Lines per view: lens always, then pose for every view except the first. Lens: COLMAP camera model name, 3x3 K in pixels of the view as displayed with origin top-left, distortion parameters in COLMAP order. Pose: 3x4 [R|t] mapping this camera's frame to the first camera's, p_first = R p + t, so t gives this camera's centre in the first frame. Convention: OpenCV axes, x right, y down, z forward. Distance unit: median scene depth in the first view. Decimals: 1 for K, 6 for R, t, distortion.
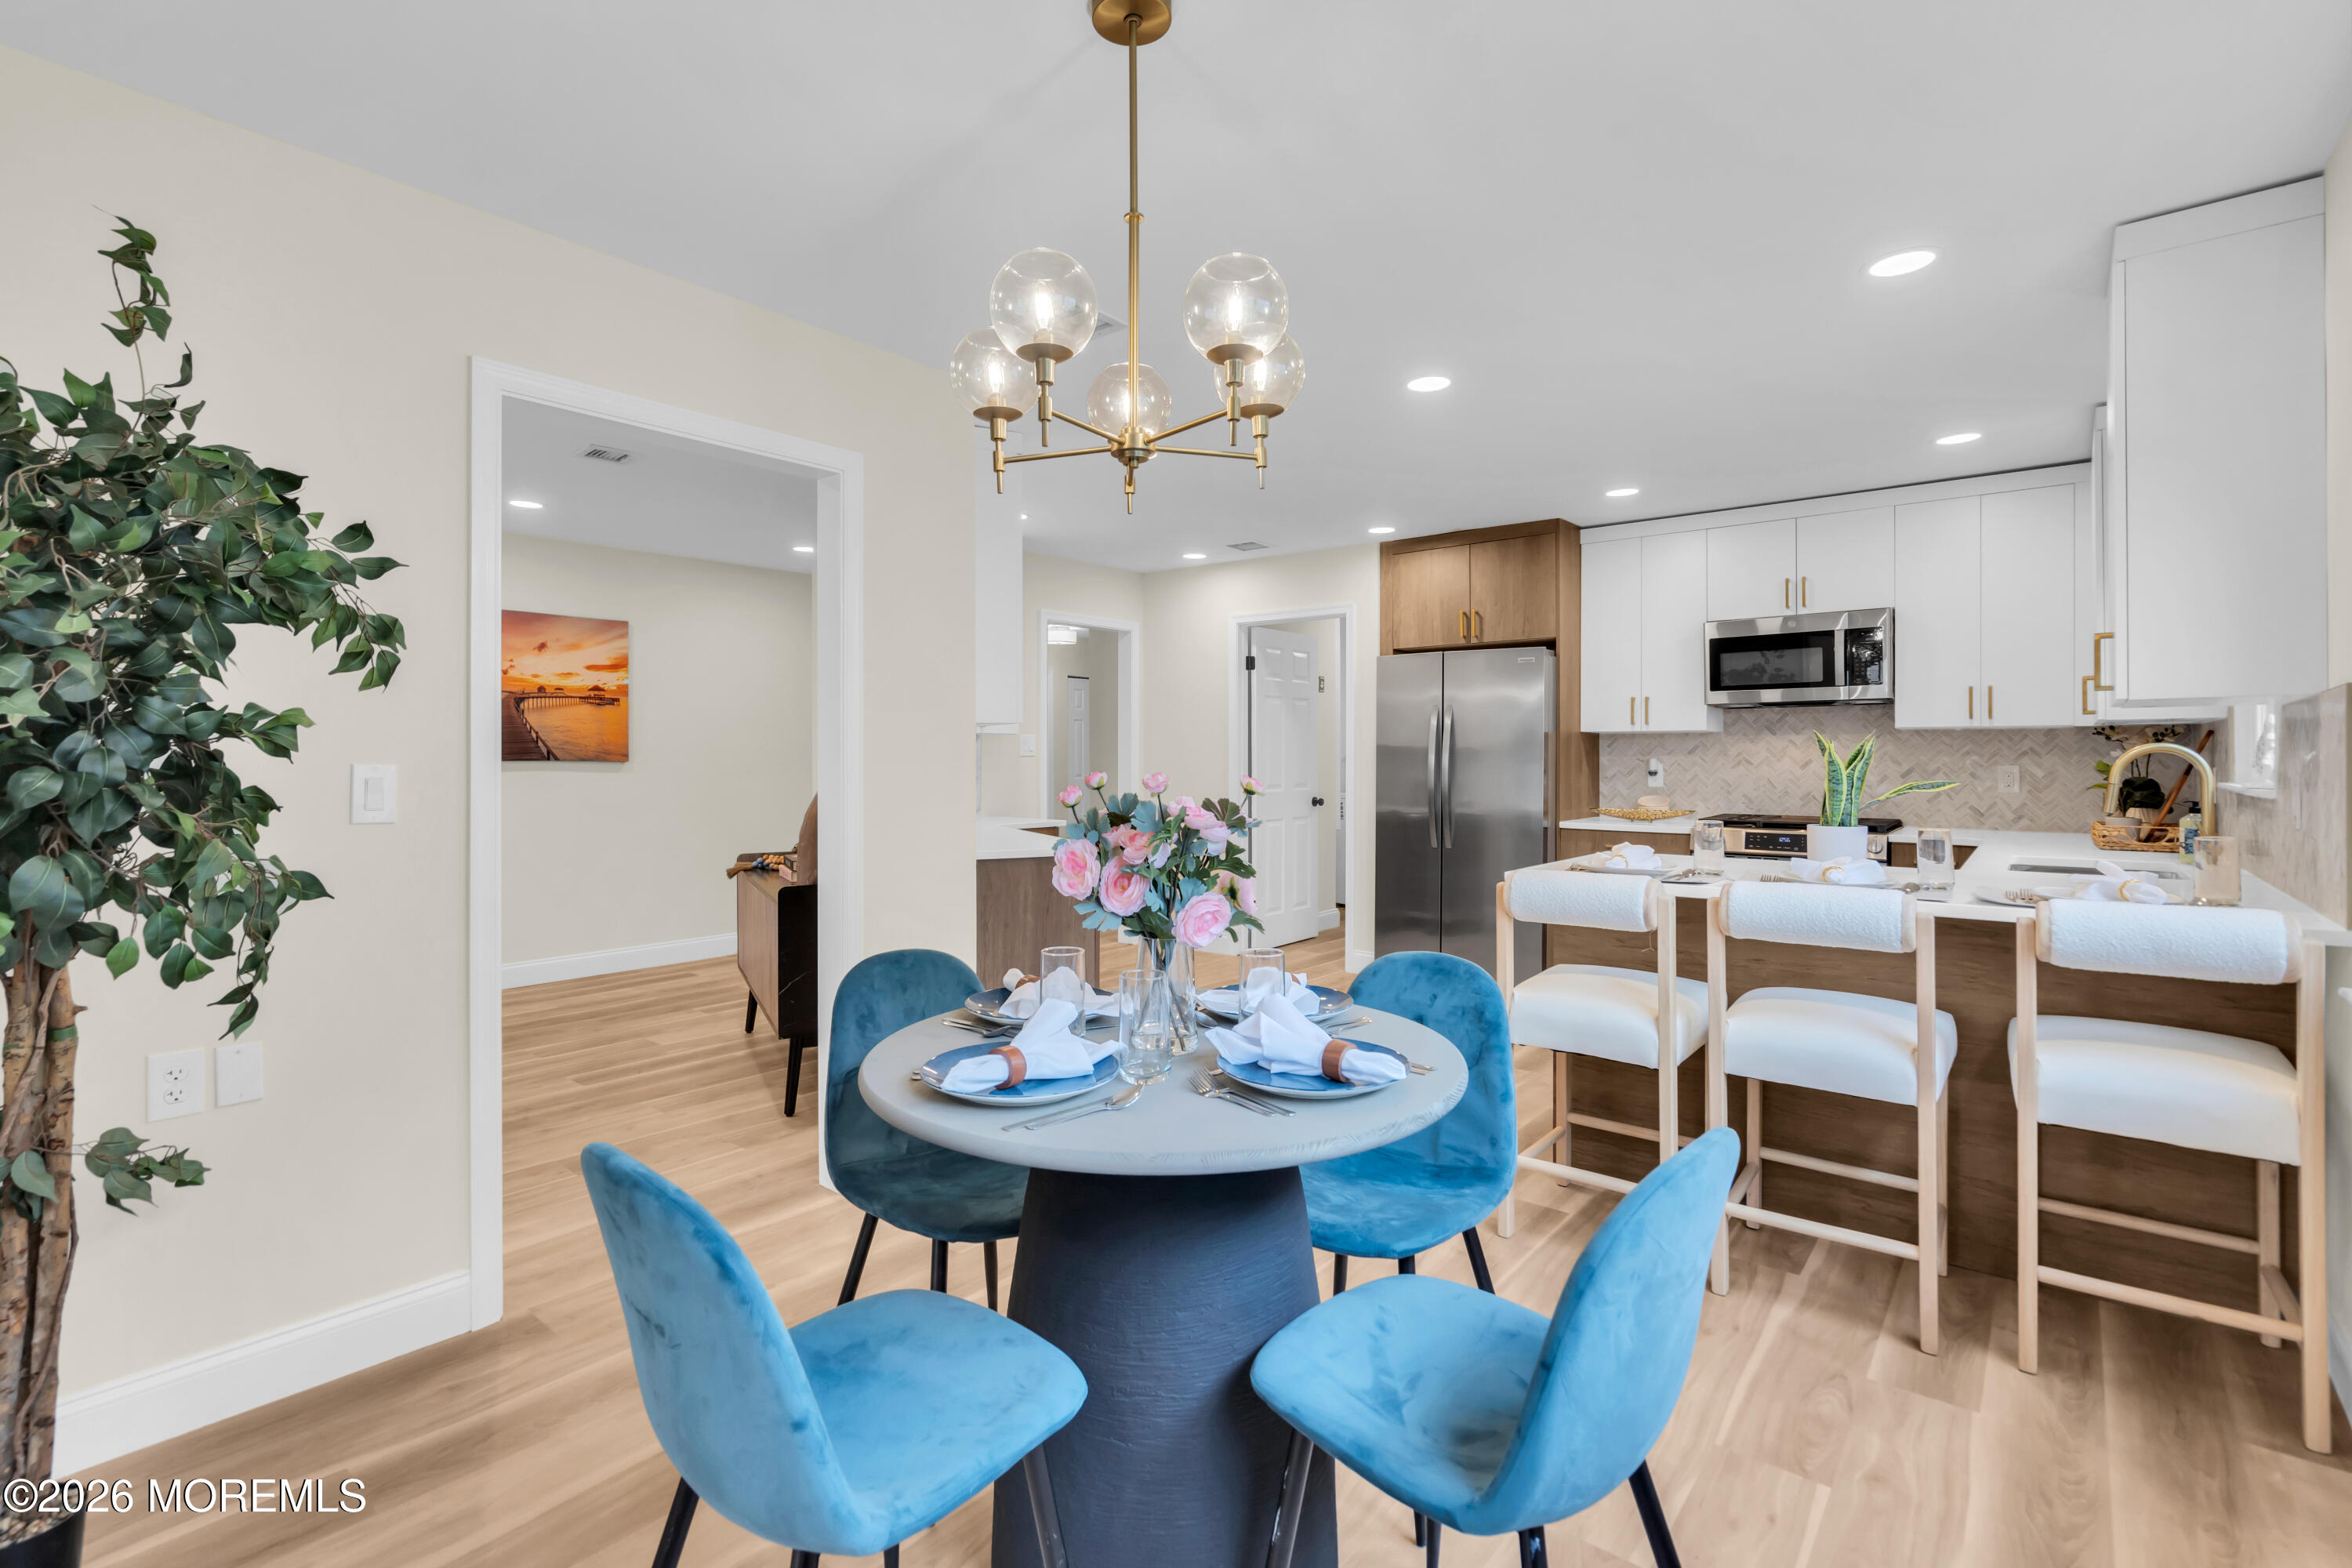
lens RADIAL K [[1088.5, 0, 1179.3], [0, 1088.5, 780.8], [0, 0, 1]] dist [-0.004314, 0.002748]
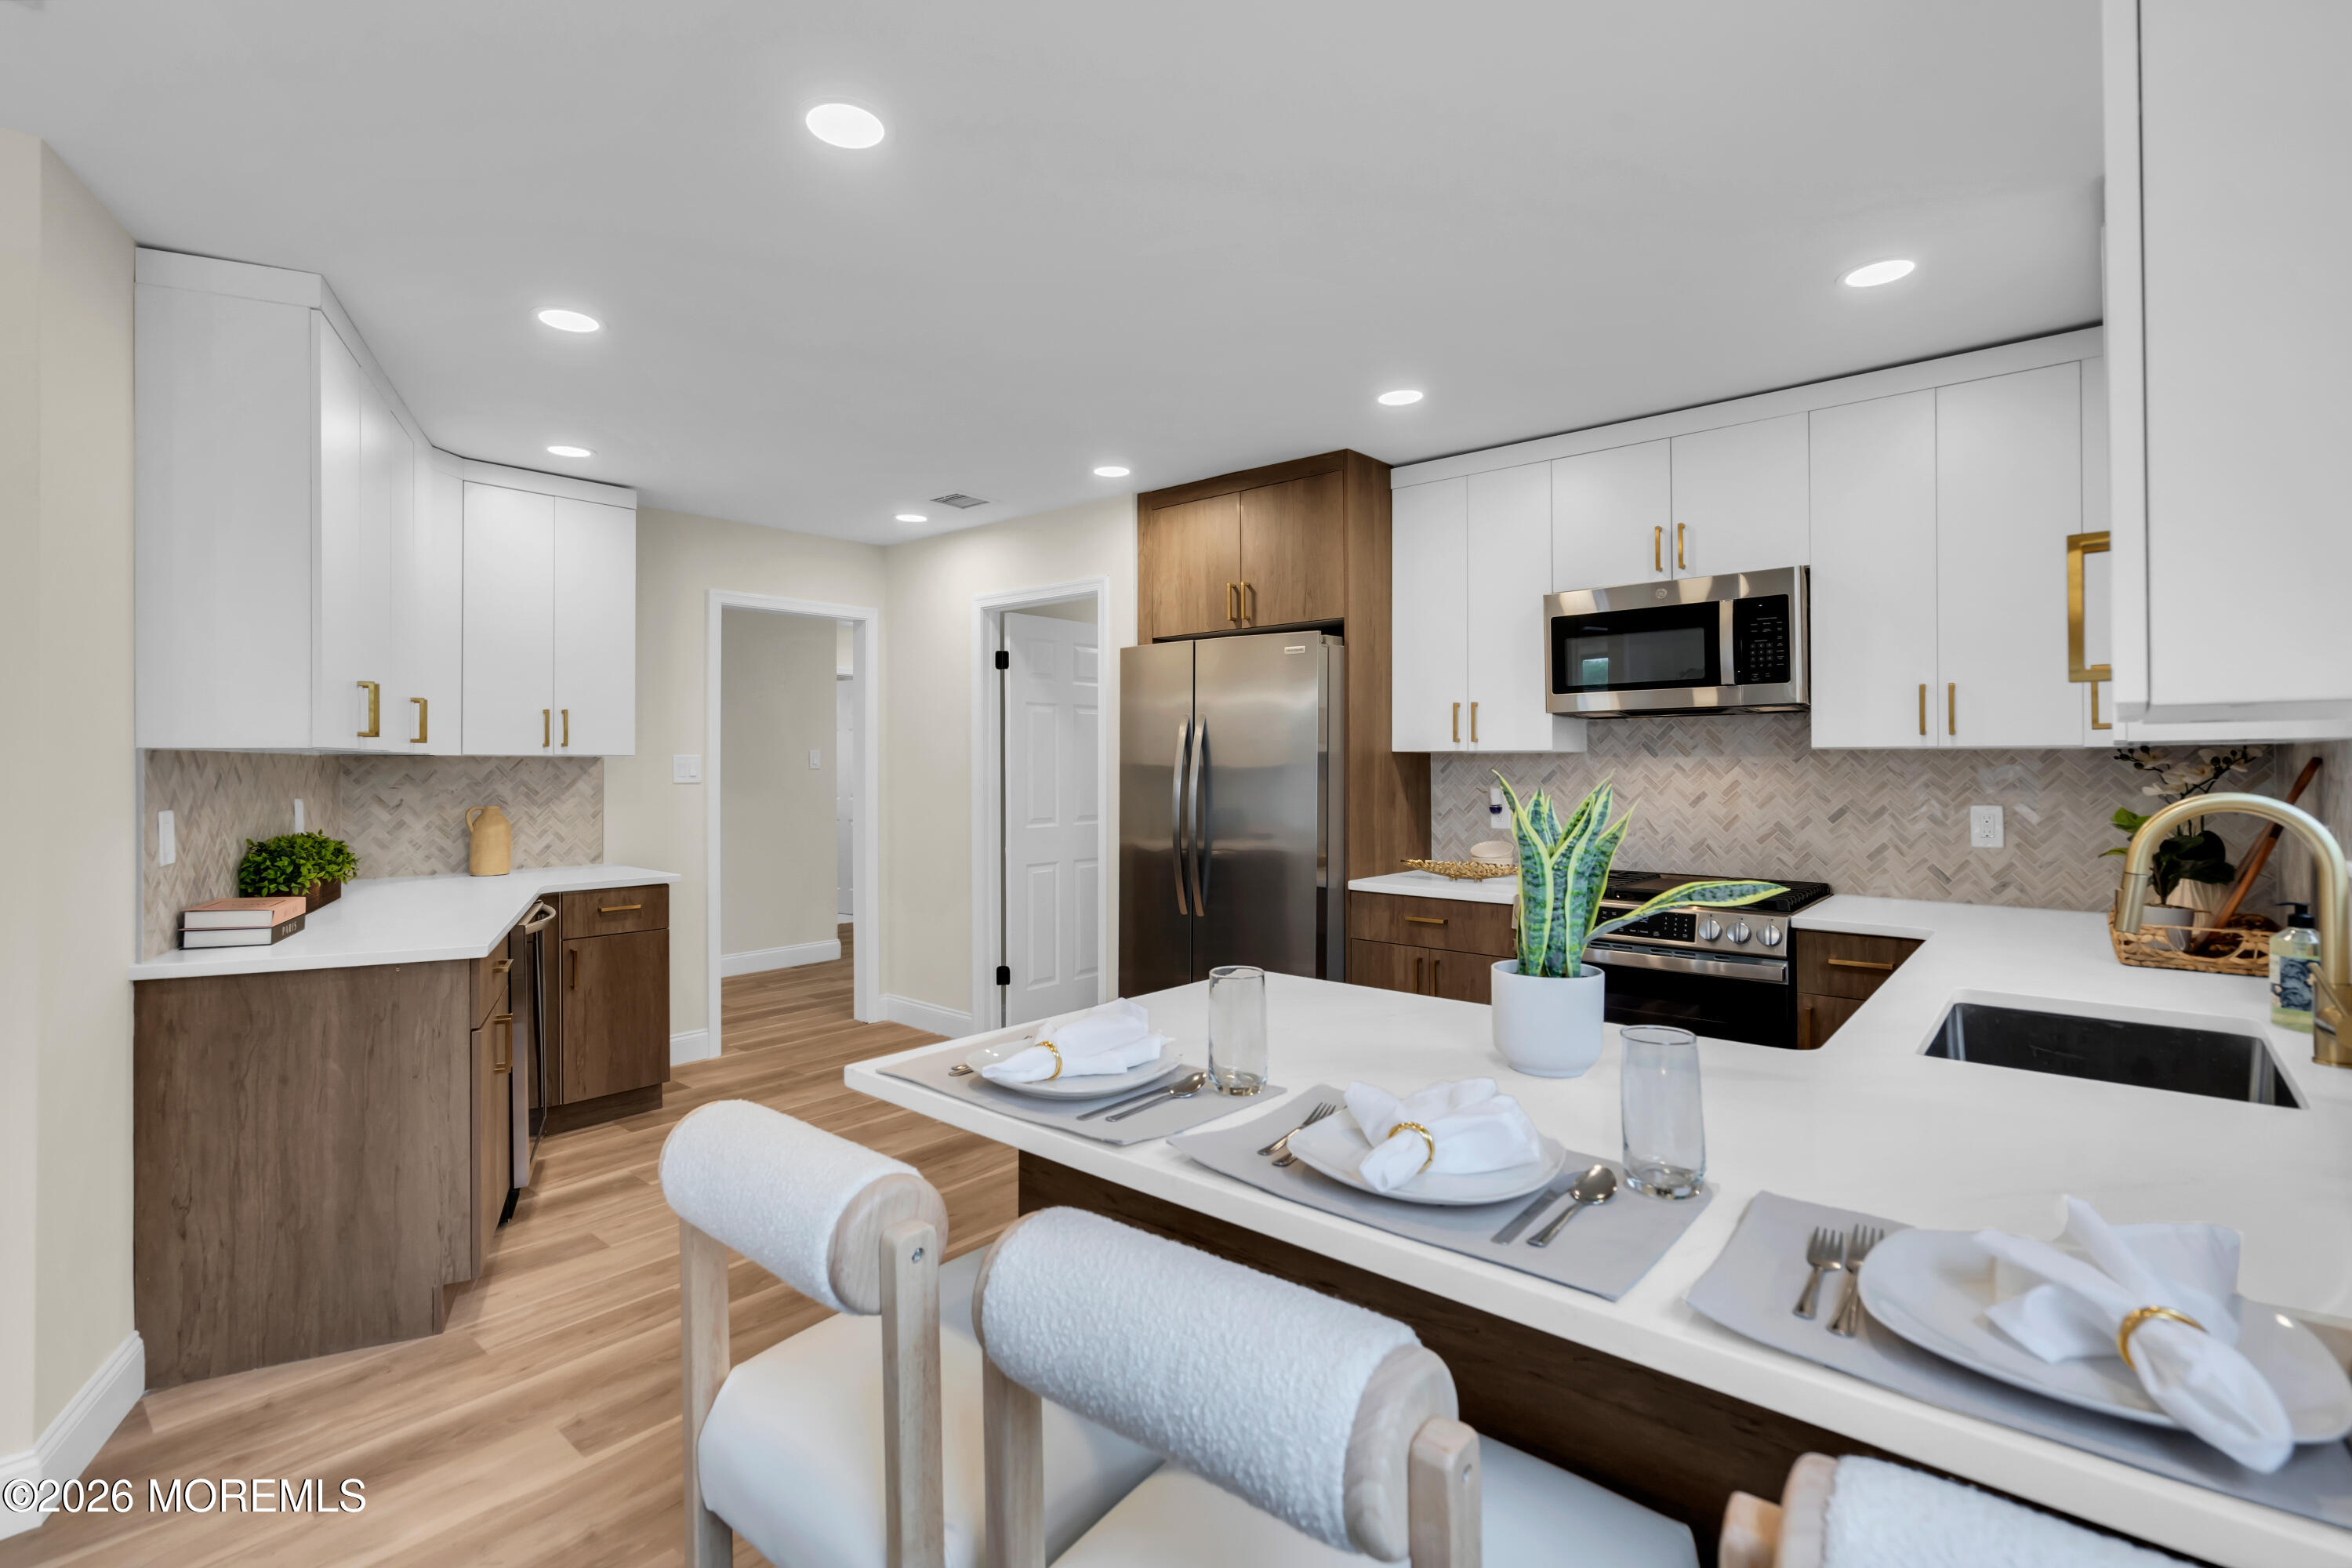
lens RADIAL K [[1088.5, 0, 1187.9], [0, 1088.5, 781.0], [0, 0, 1]] dist [-0.004314, 0.002748]
pose [[0.999747, -0.001091, -0.022447, 0.267261], [0.000945, 0.999978, -0.006514, -0.022518], [0.022454, 0.006491, 0.999727, 0.301110]]
